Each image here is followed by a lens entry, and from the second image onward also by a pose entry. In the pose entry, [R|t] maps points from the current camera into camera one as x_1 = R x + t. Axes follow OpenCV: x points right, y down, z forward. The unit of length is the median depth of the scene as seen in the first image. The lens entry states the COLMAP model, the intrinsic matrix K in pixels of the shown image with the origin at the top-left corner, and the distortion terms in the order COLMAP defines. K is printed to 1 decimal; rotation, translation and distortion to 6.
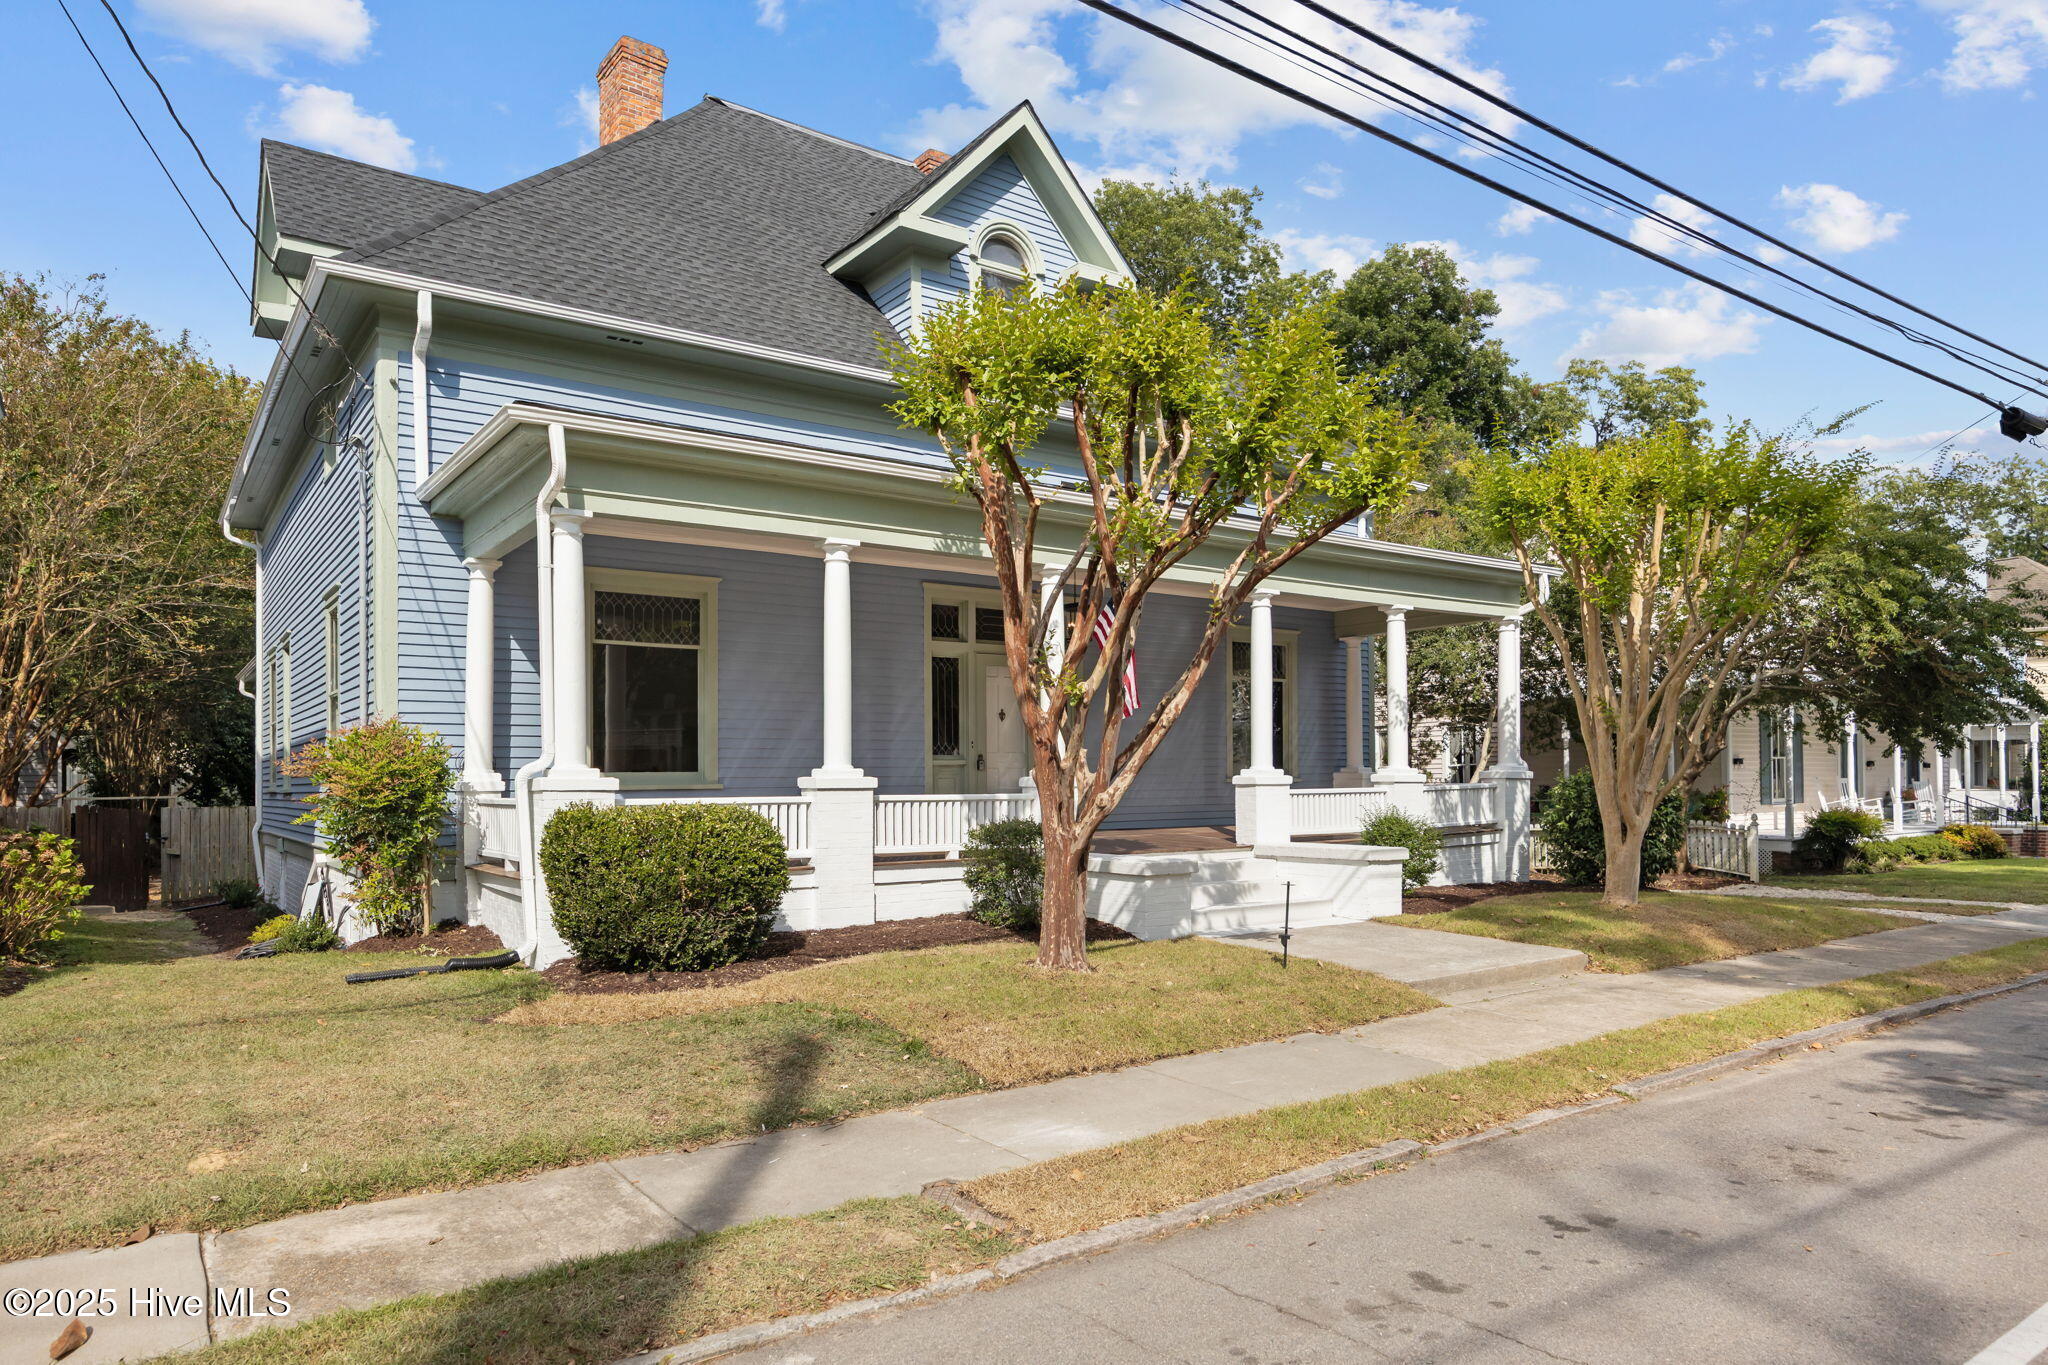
lens RADIAL K [[1247.4, 0, 1025.6], [0, 1247.4, 769.0], [0, 0, 1]] dist [0.004542, -0.028015]
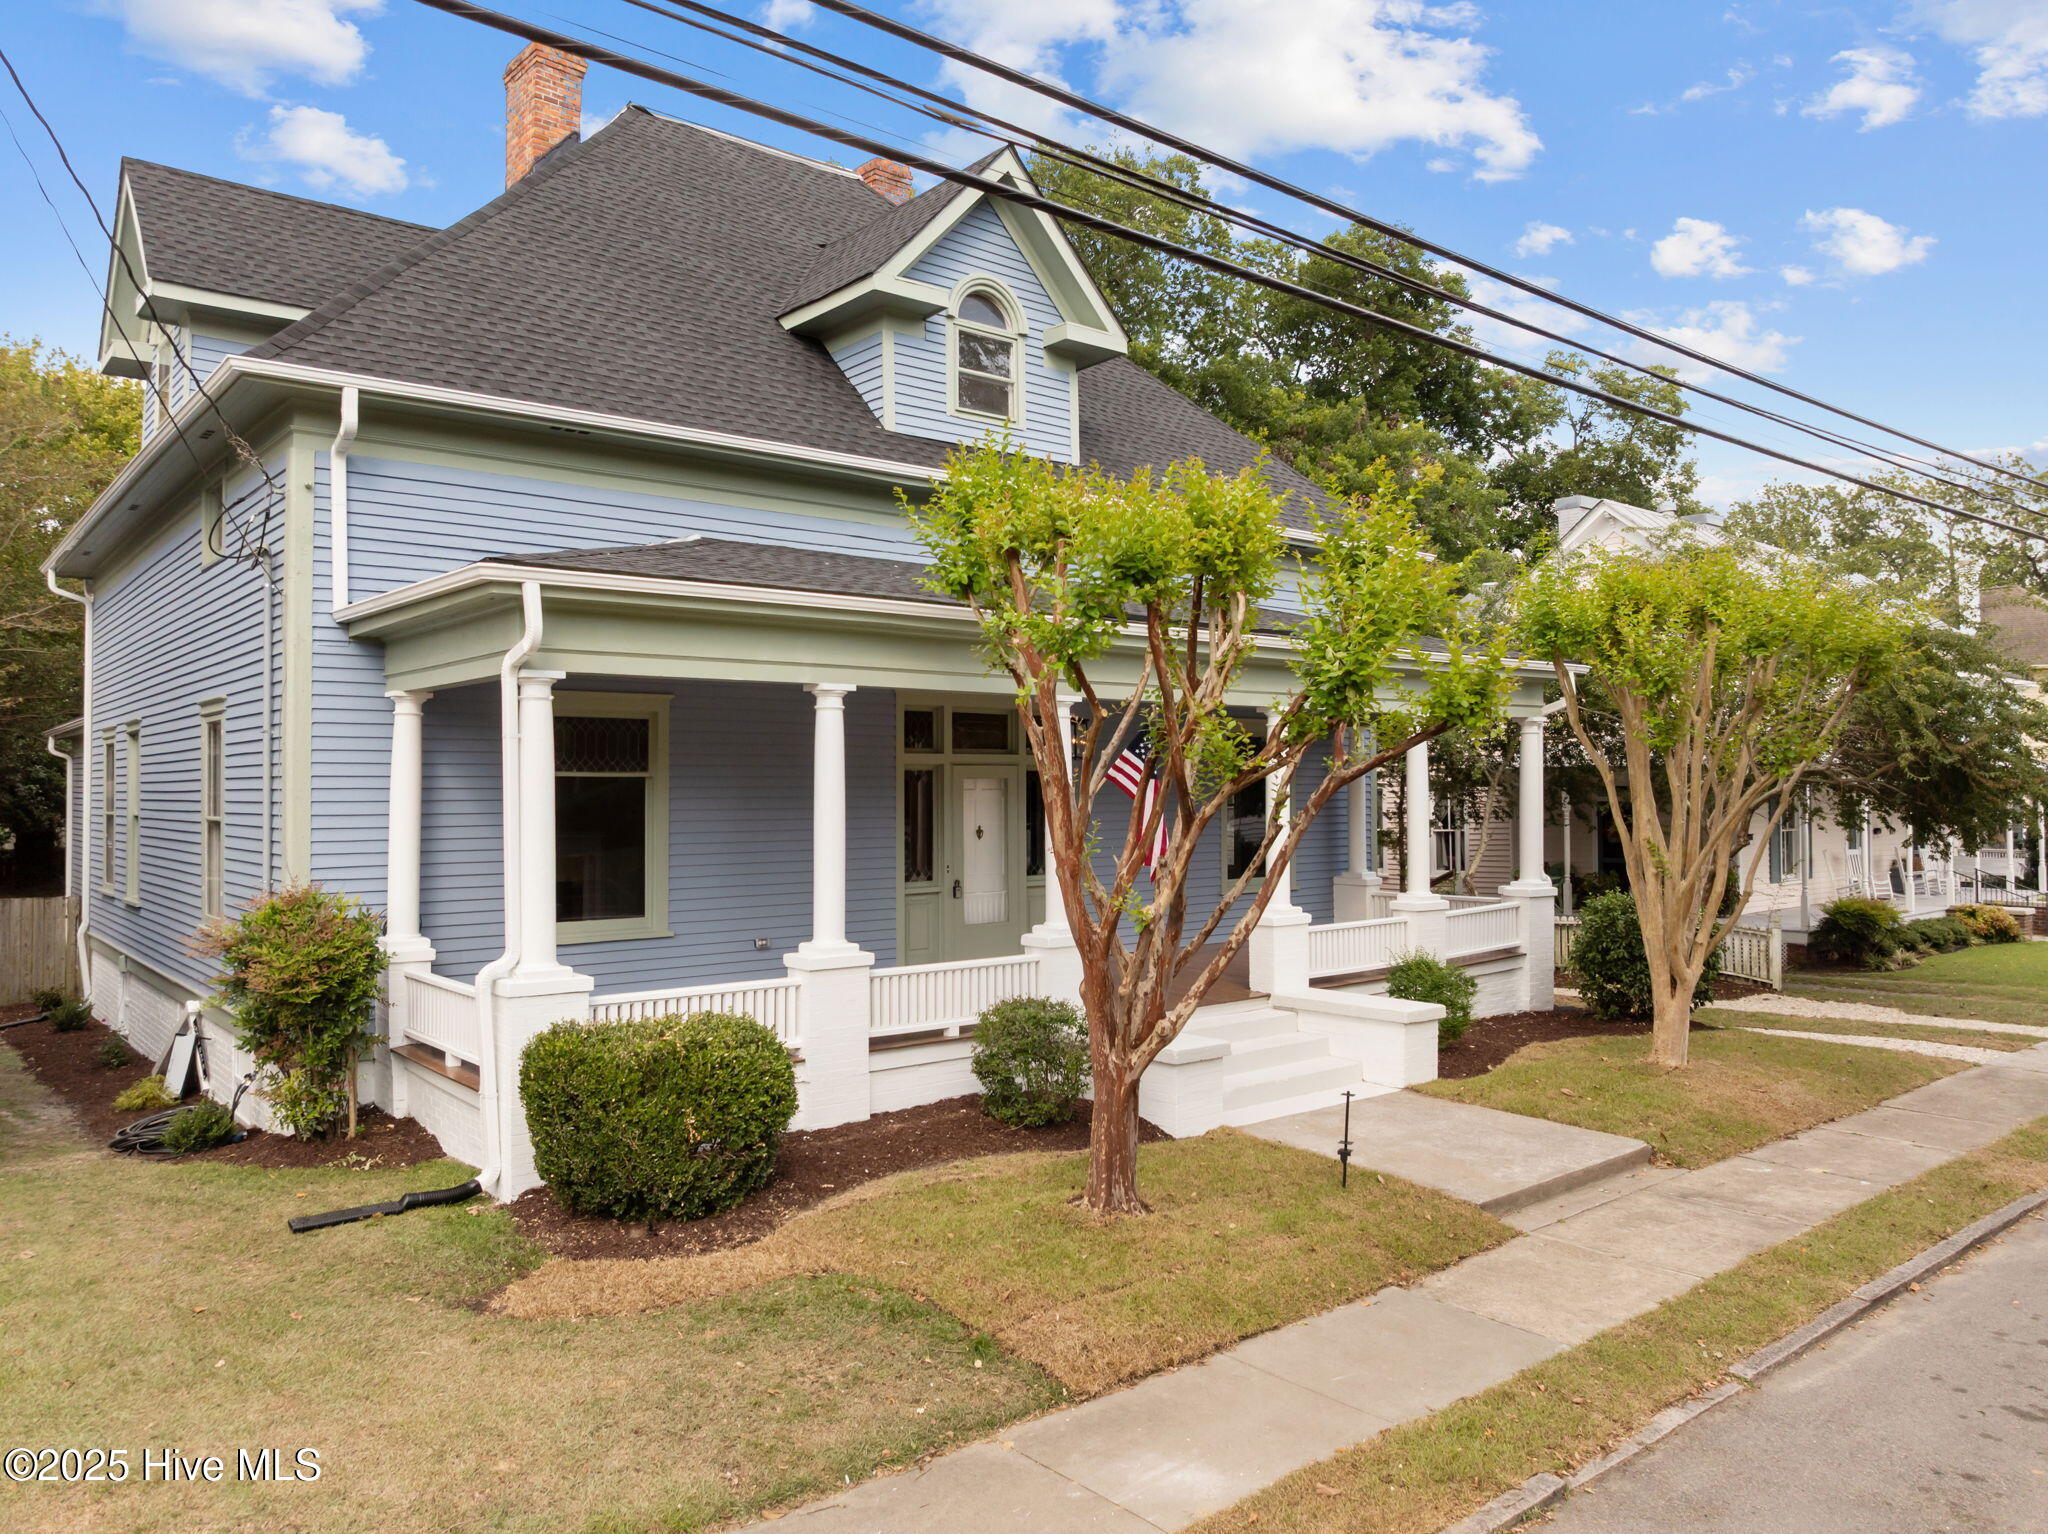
lens RADIAL K [[1434.1, 0, 1024.0], [0, 1434.1, 767.0], [0, 0, 1]] dist [-0.038729, 0.004011]
pose [[0.997723, 0.004450, 0.067301, -0.075494], [-0.003628, 0.999917, -0.012335, -0.104386], [-0.067351, 0.012063, 0.997656, -0.016881]]
